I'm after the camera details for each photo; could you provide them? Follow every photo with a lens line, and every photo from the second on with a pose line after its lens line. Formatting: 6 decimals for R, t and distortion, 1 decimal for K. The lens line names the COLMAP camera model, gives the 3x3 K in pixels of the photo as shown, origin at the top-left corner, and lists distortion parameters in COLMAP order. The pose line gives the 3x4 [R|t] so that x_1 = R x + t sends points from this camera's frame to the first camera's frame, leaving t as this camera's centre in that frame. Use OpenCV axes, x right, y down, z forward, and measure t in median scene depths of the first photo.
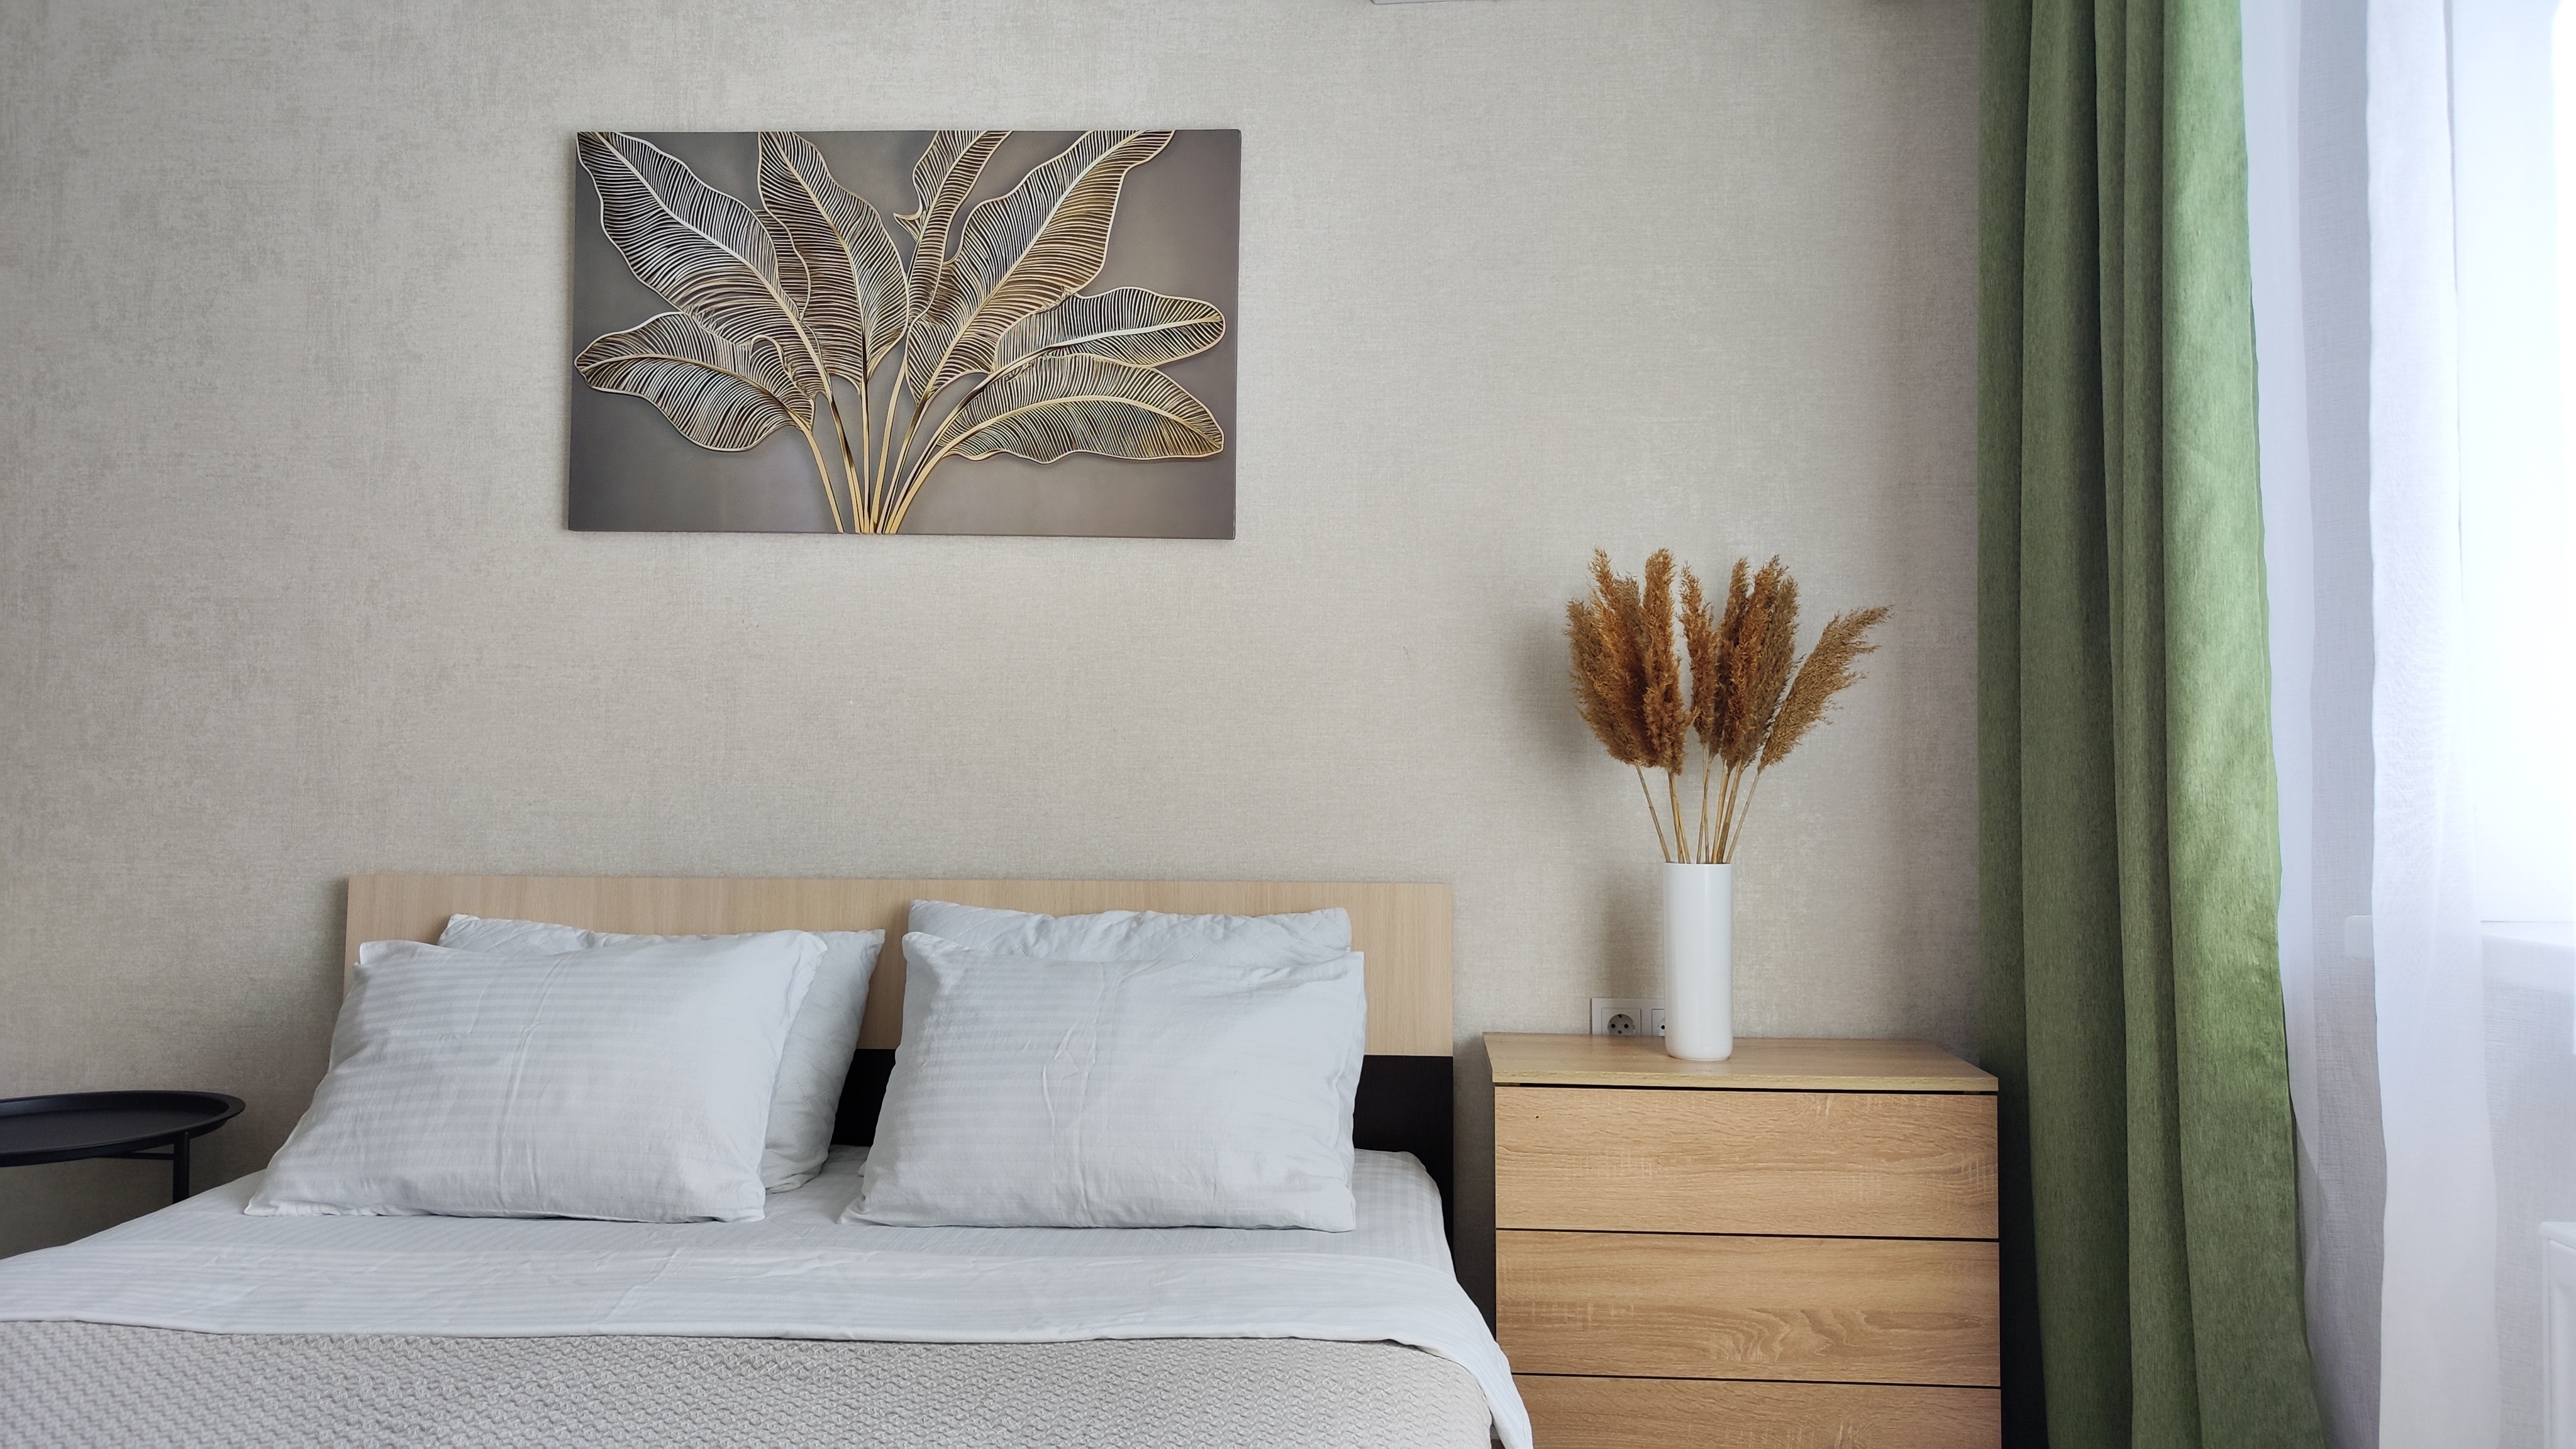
lens RADIAL K [[1741.6, 0, 1287.2], [0, 1741.6, 732.8], [0, 0, 1]] dist [0.032290, -0.030713]
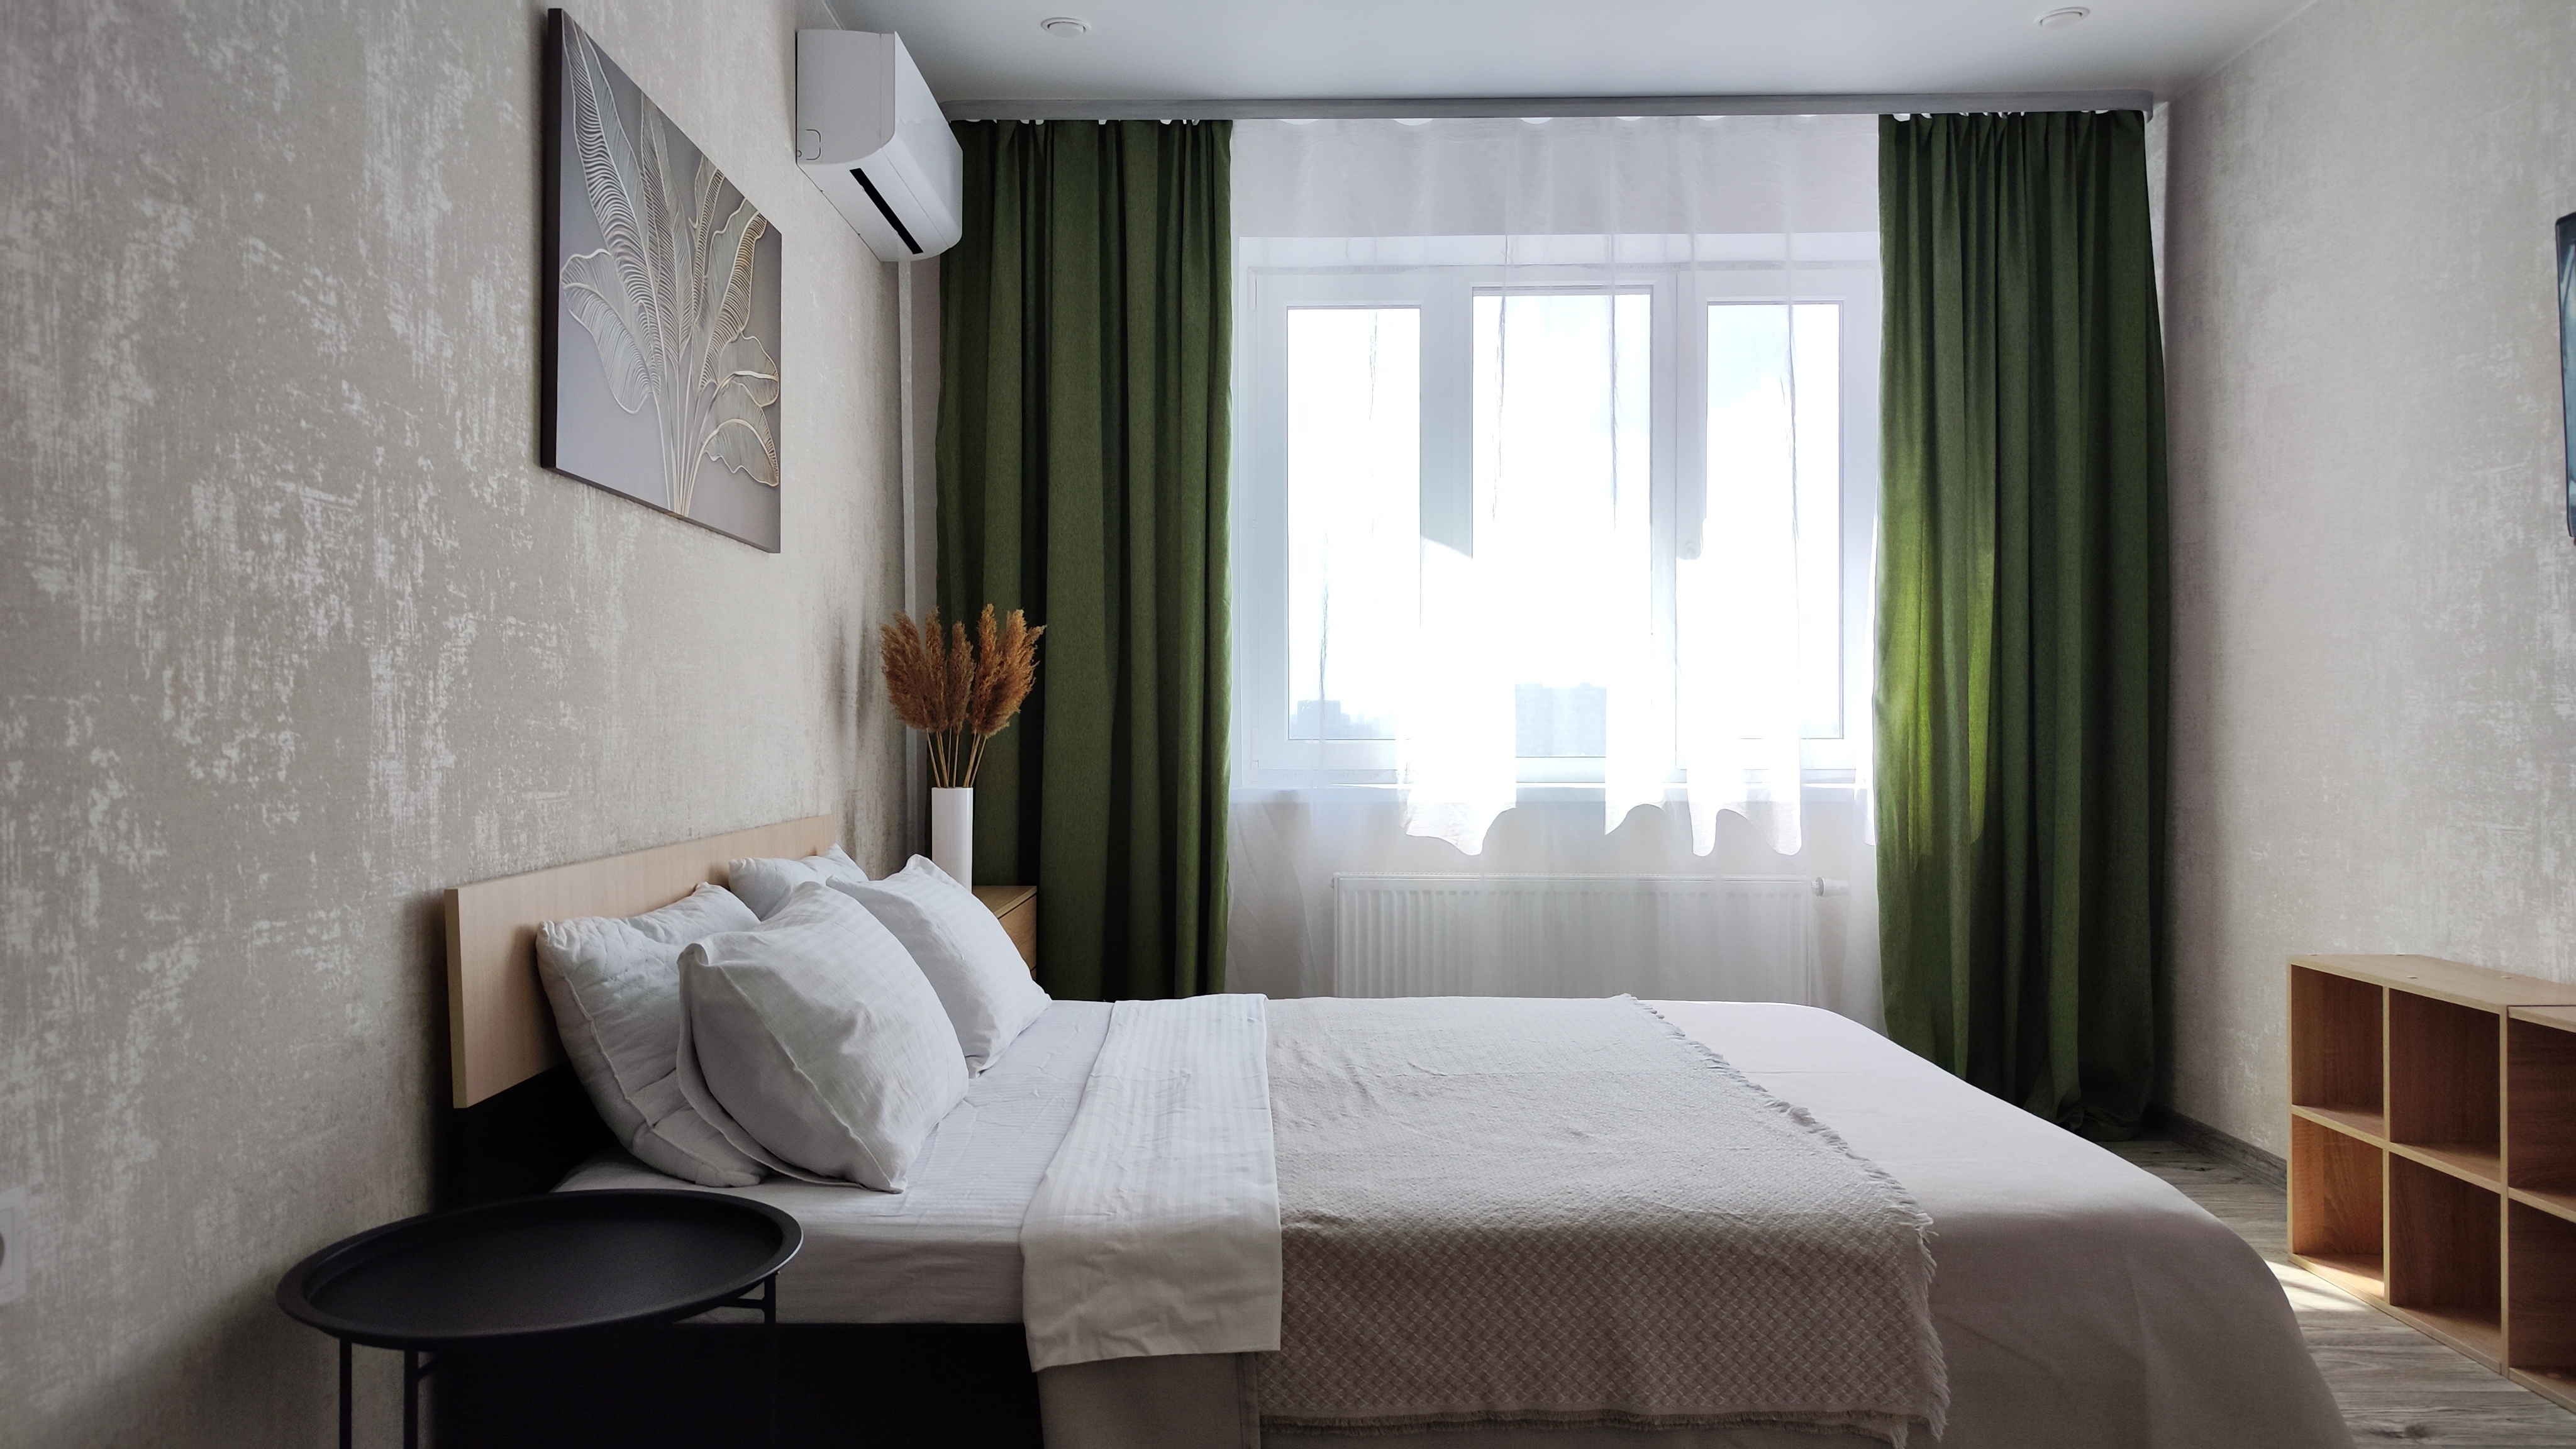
lens RADIAL K [[1741.6, 0, 1276.0], [0, 1741.6, 716.3], [0, 0, 1]] dist [0.032290, -0.030713]
pose [[-0.059856, -0.000934, 0.998207, -1.325461], [-0.027146, 0.999631, -0.000692, -0.002032], [-0.997838, -0.027139, -0.059860, 0.707023]]
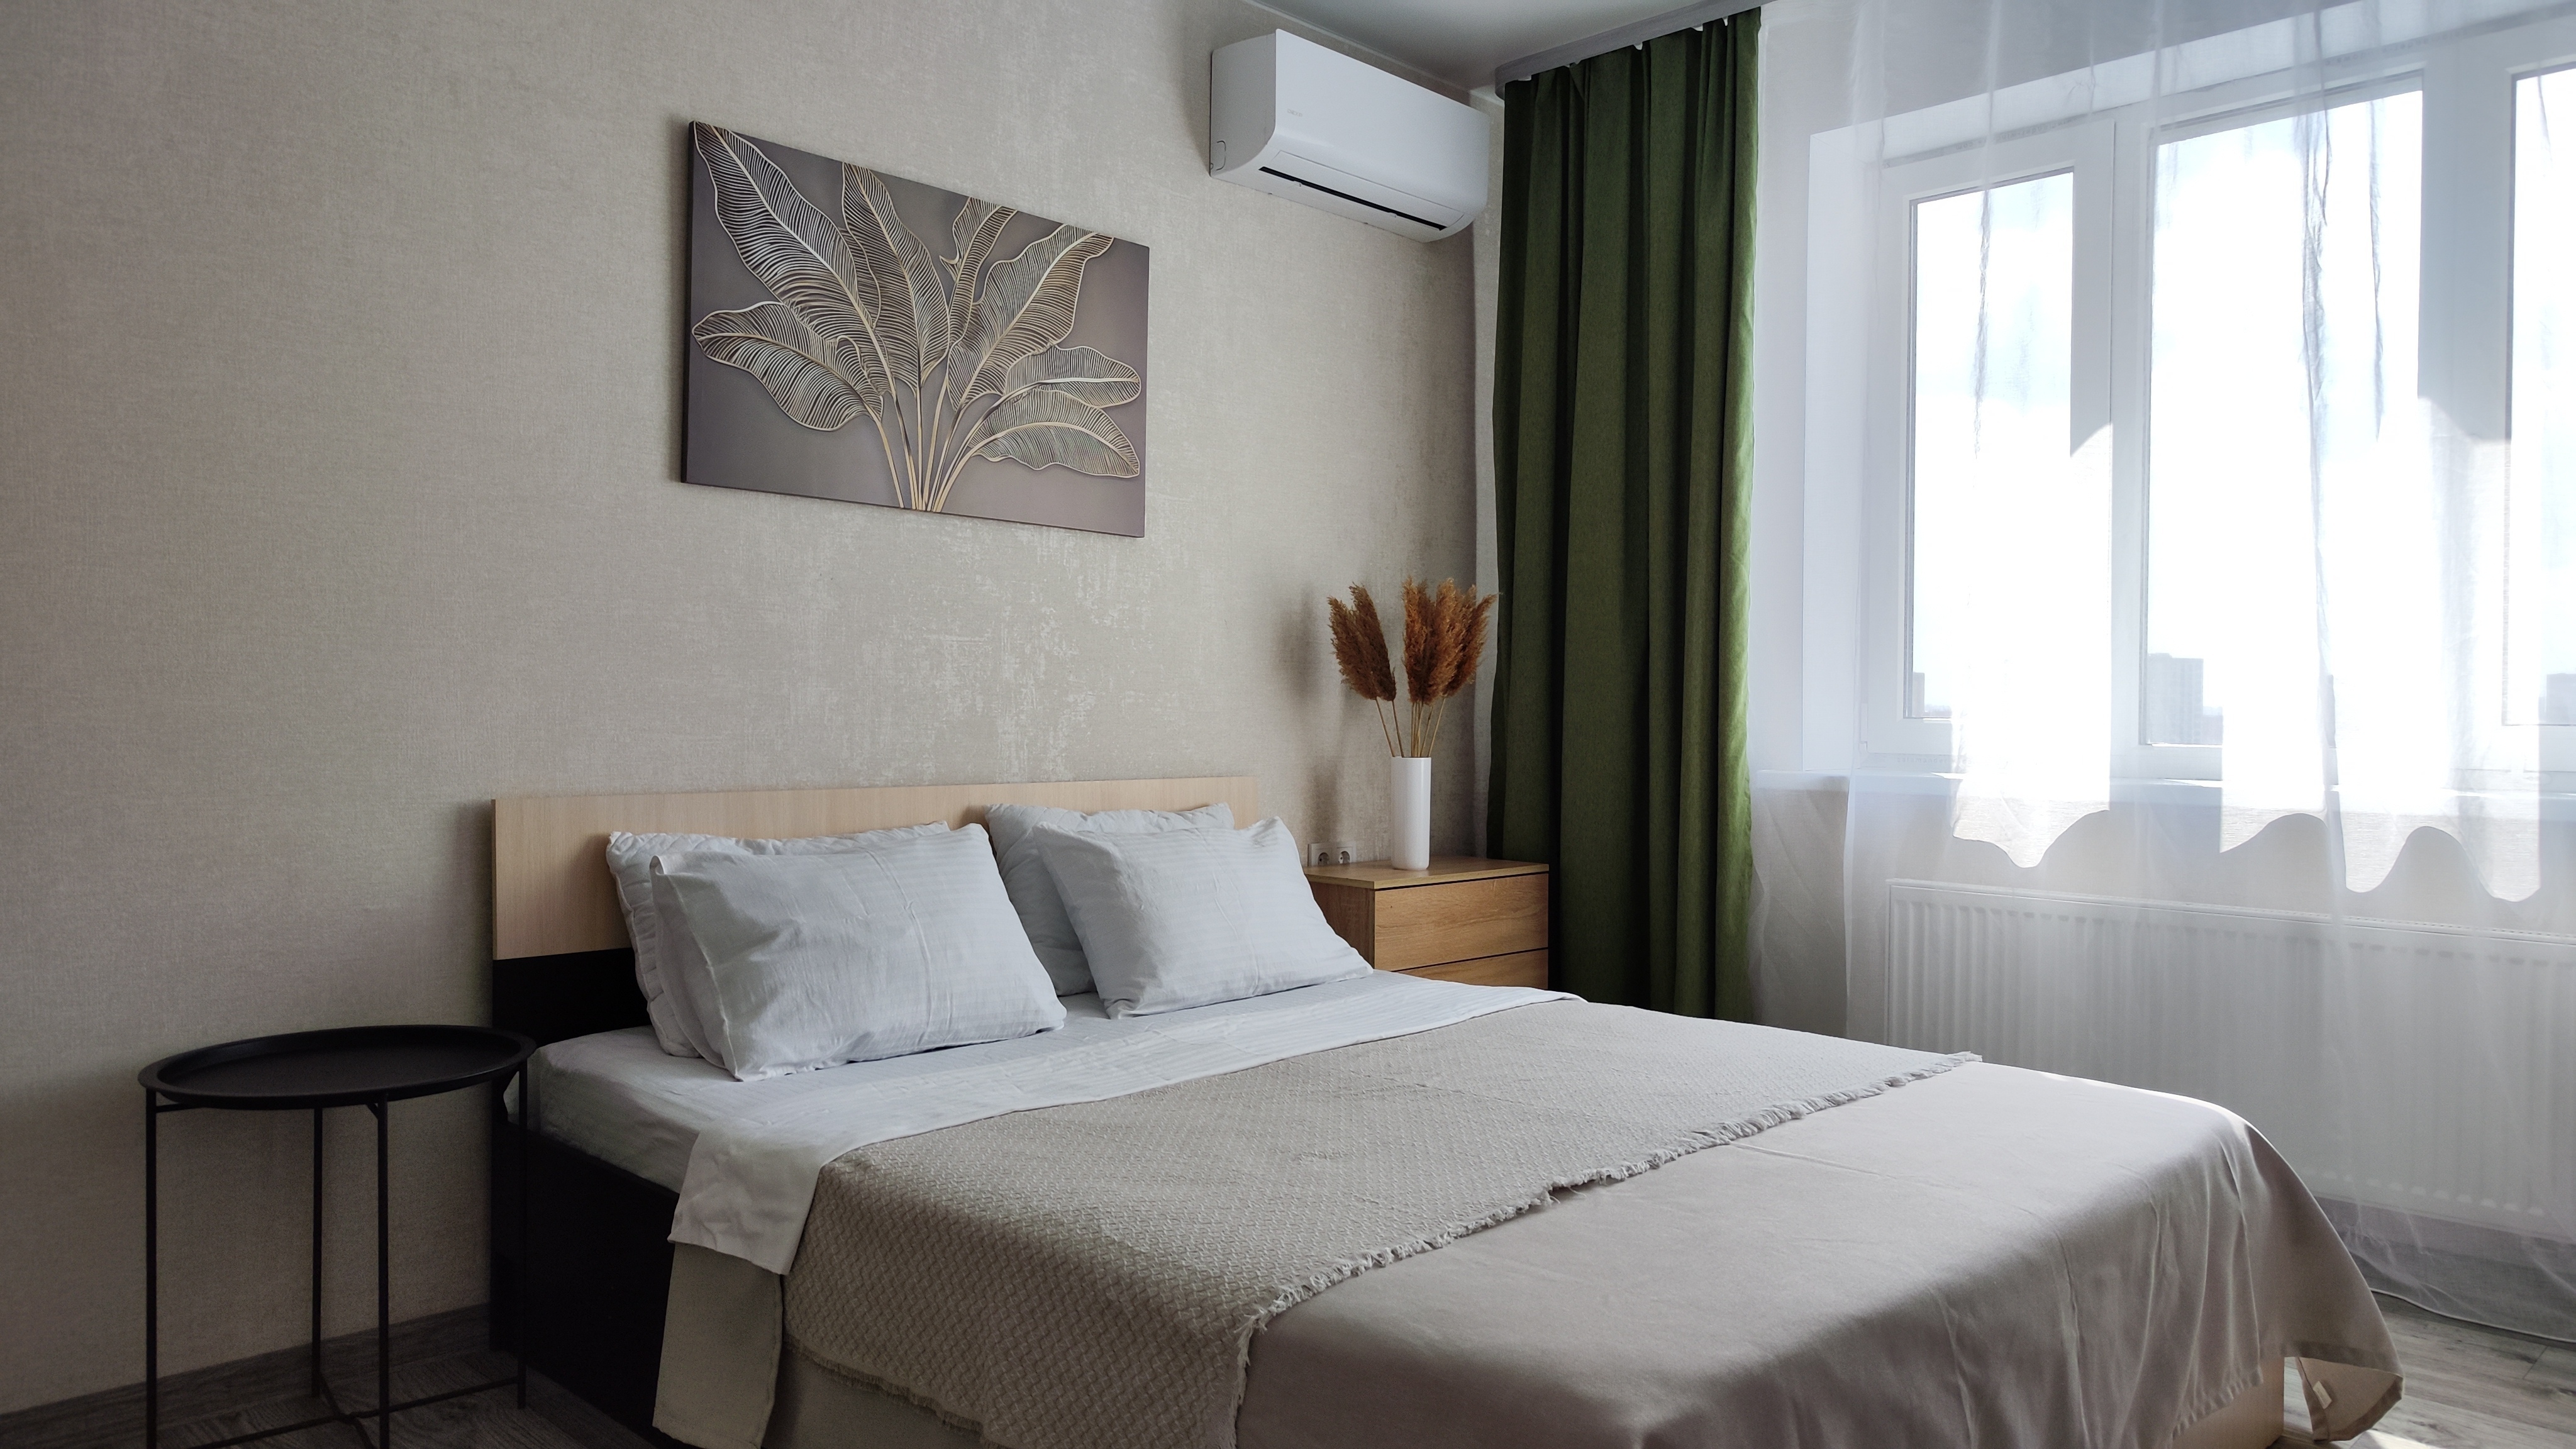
lens RADIAL K [[1741.6, 0, 1293.9], [0, 1741.6, 725.8], [0, 0, 1]] dist [0.032290, -0.030713]
pose [[0.650880, -0.007652, 0.759142, -1.024470], [-0.028614, 0.998991, 0.034603, -0.011293], [-0.758641, -0.044244, 0.650005, -0.021358]]
